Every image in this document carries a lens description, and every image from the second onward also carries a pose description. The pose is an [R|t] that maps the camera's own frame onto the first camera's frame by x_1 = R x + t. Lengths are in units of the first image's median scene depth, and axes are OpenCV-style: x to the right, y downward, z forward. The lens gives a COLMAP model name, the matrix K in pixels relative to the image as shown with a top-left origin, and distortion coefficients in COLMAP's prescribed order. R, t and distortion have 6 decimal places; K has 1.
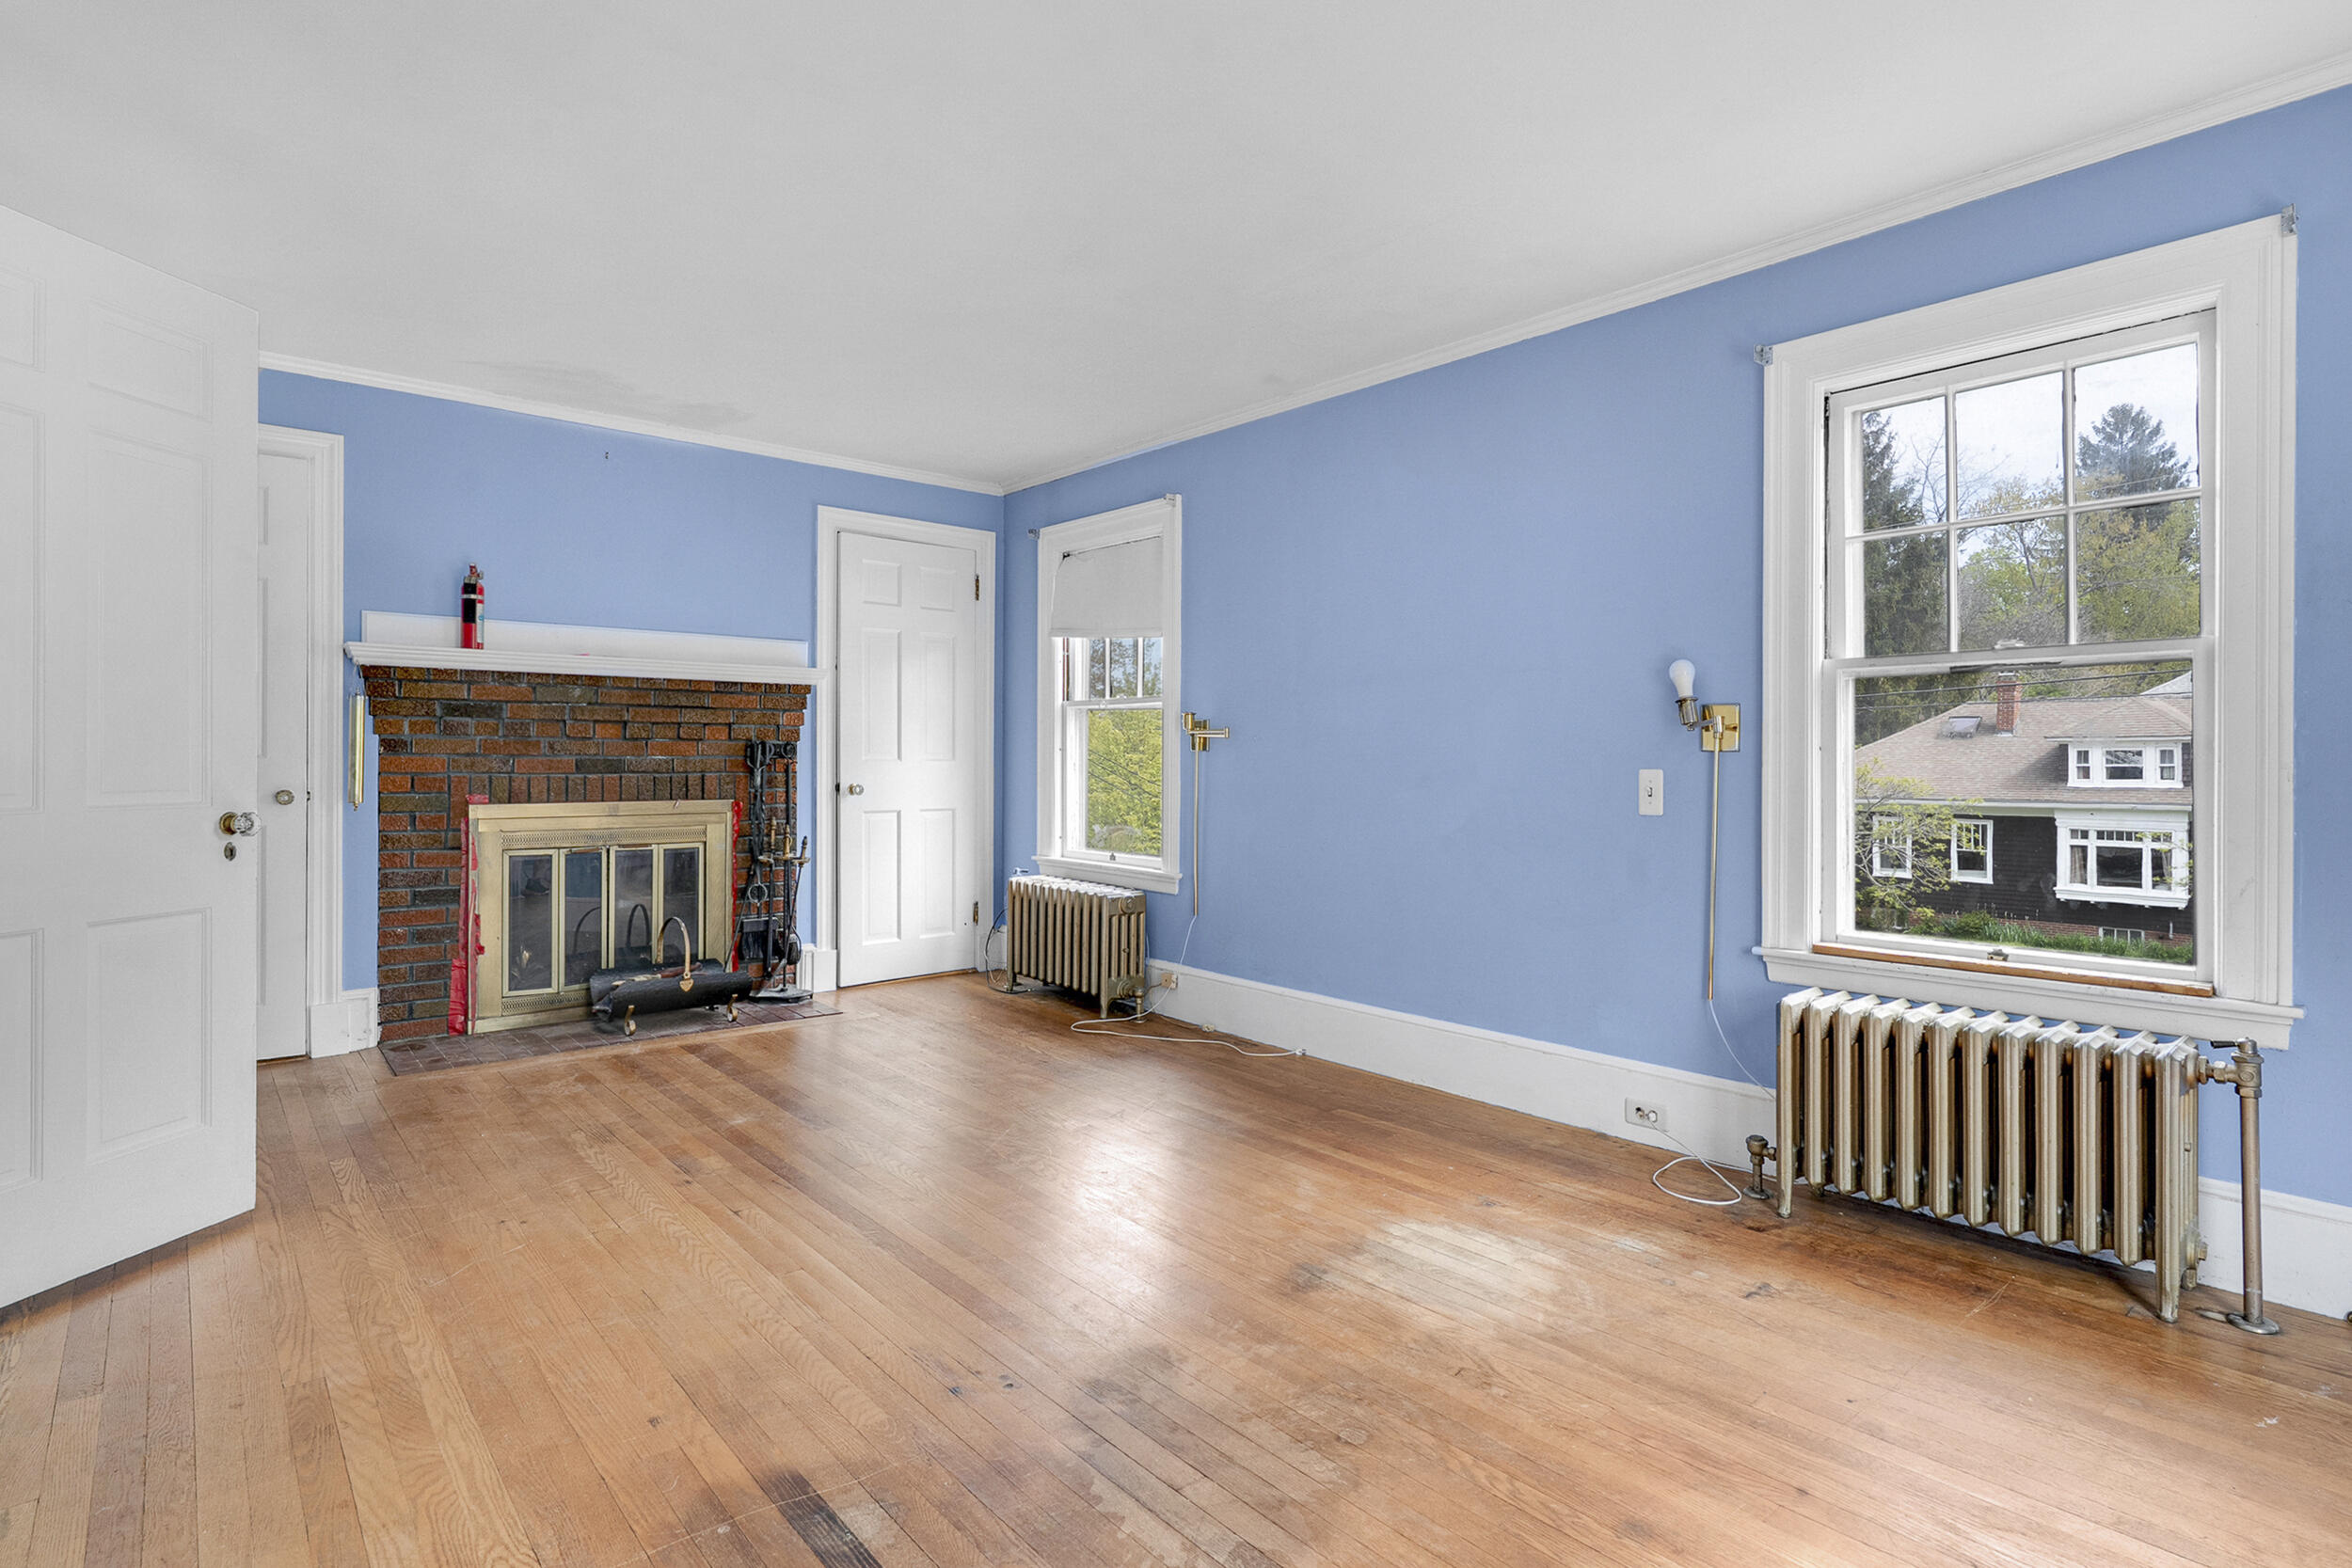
lens RADIAL K [[1158.2, 0, 1169.9], [0, 1158.2, 772.3], [0, 0, 1]] dist [-0.005607, -0.000201]
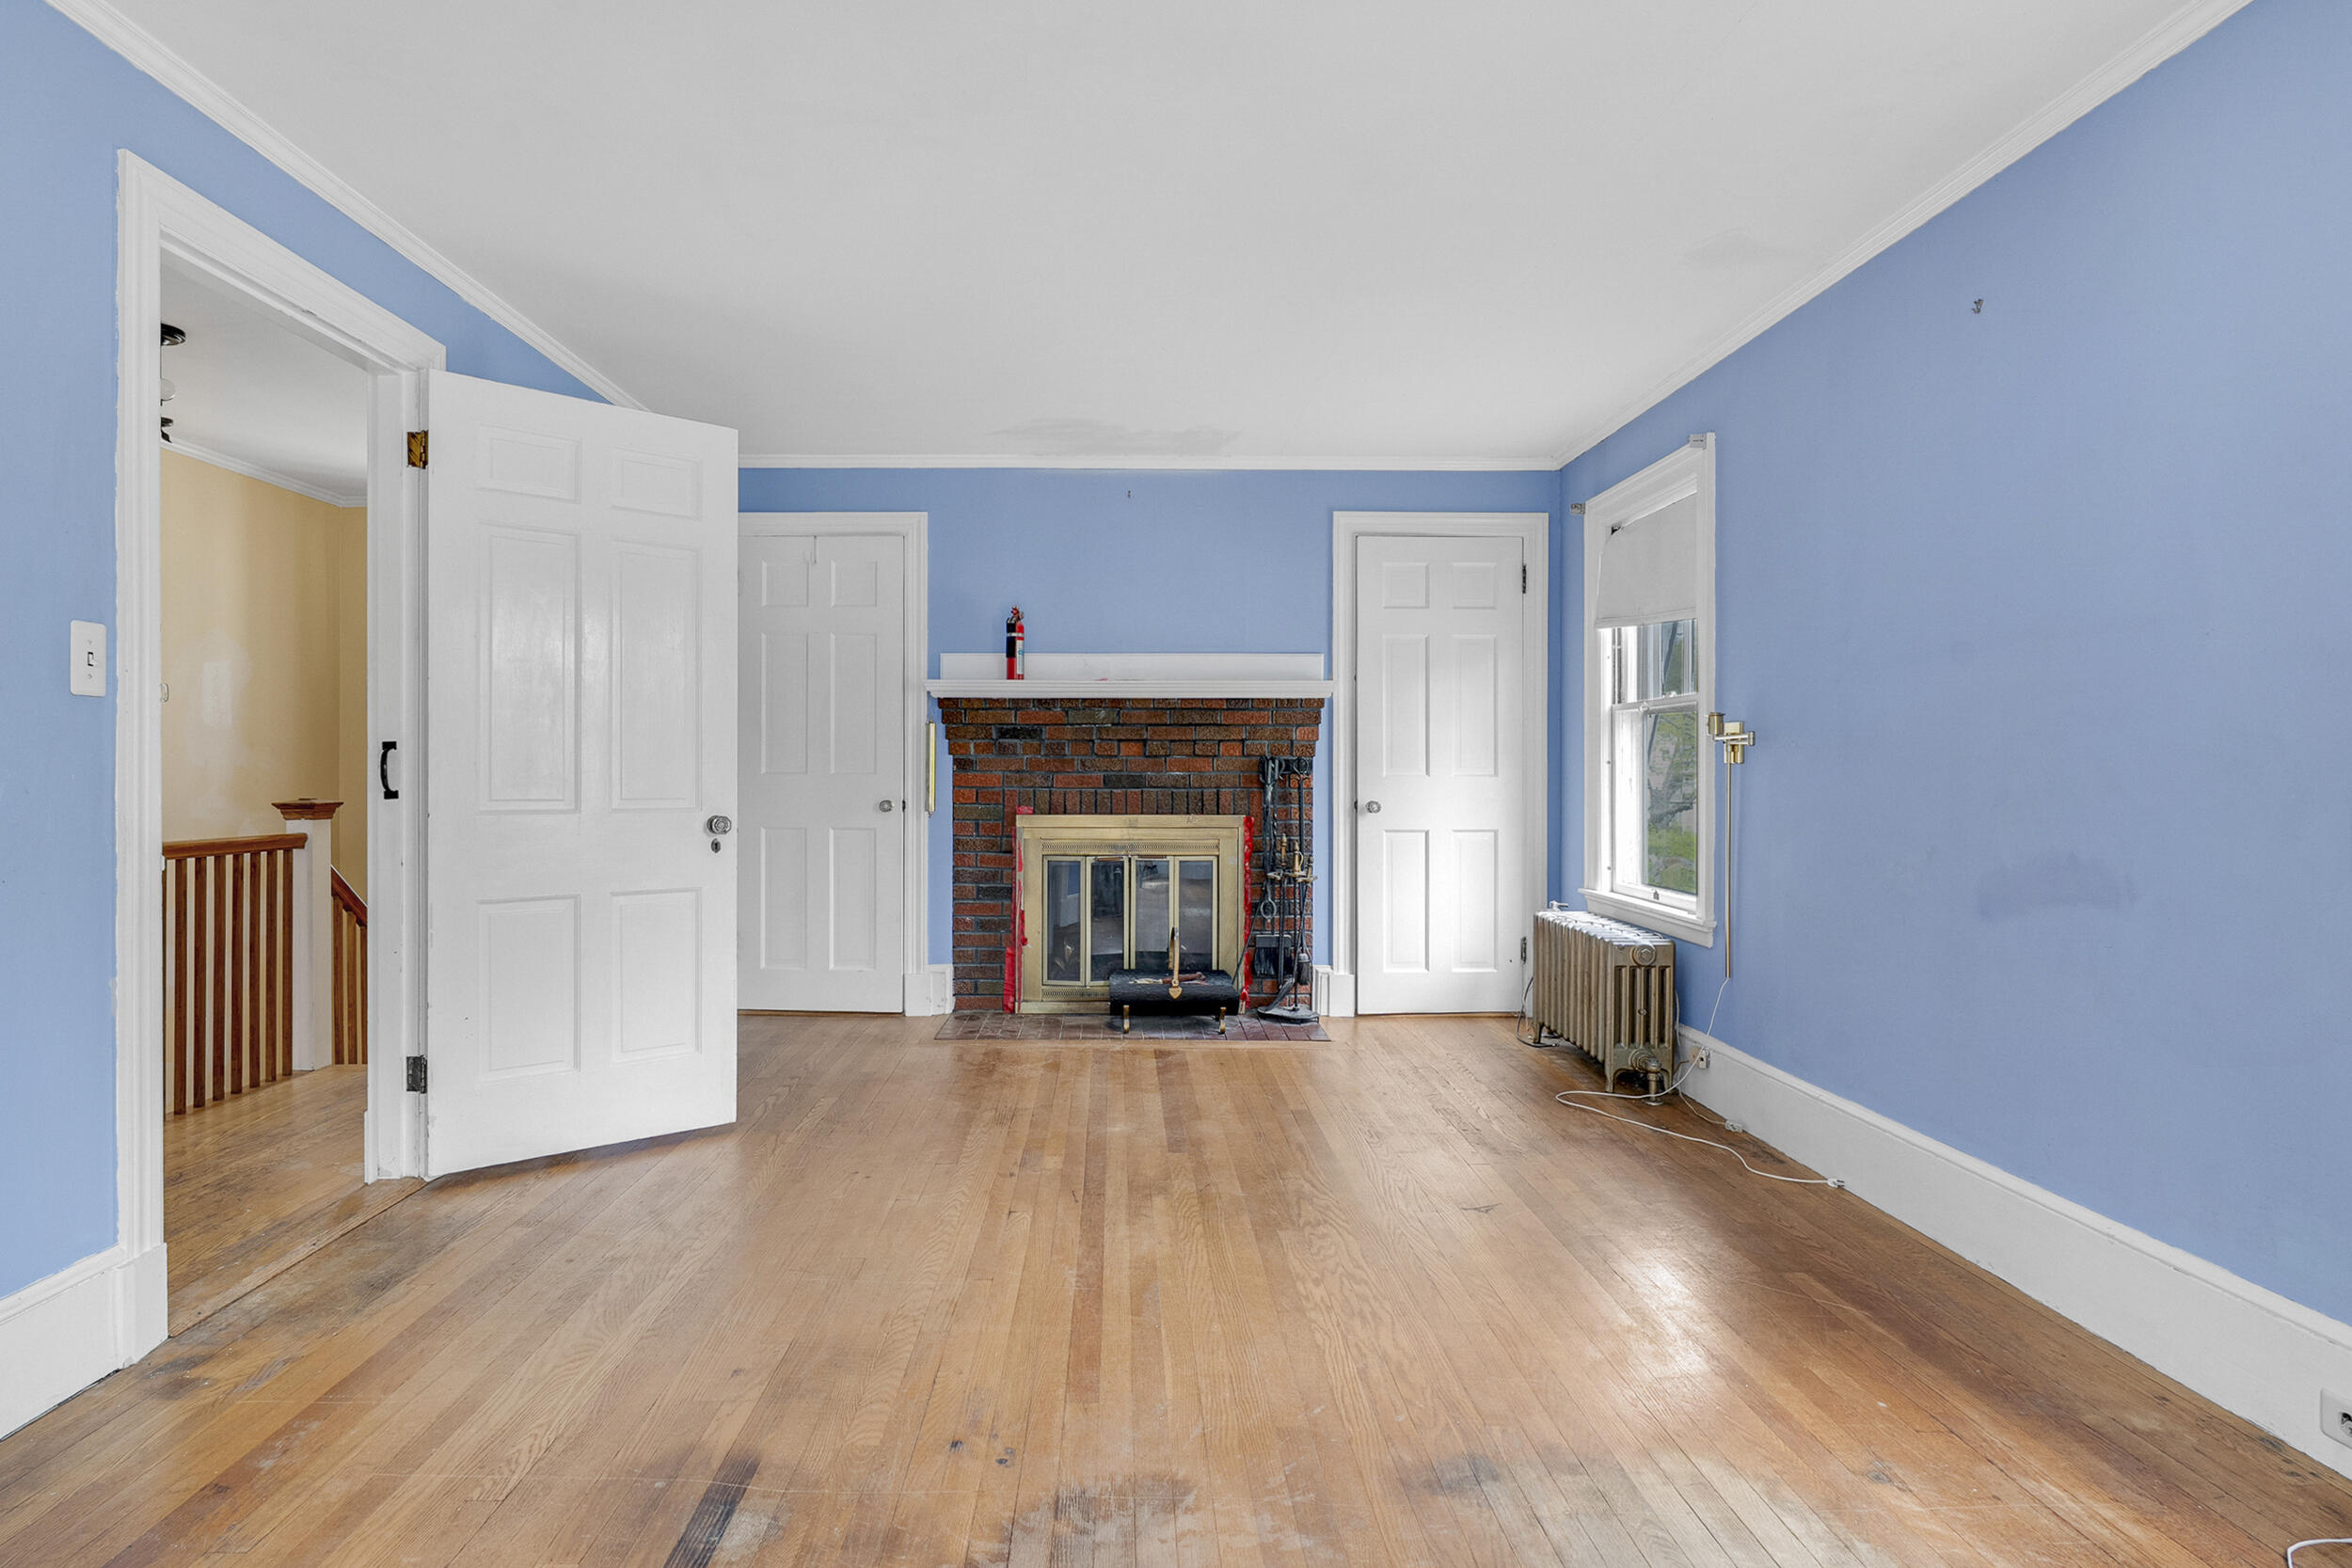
lens RADIAL K [[1199.1, 0, 1176.0], [0, 1199.1, 784.0], [0, 0, 1]] dist [-0.002112, 0.000367]
pose [[0.767709, 0.002216, -0.640795, 0.269651], [-0.005424, 0.999981, -0.003040, 0.000044], [0.640776, 0.005810, 0.767706, 0.171004]]
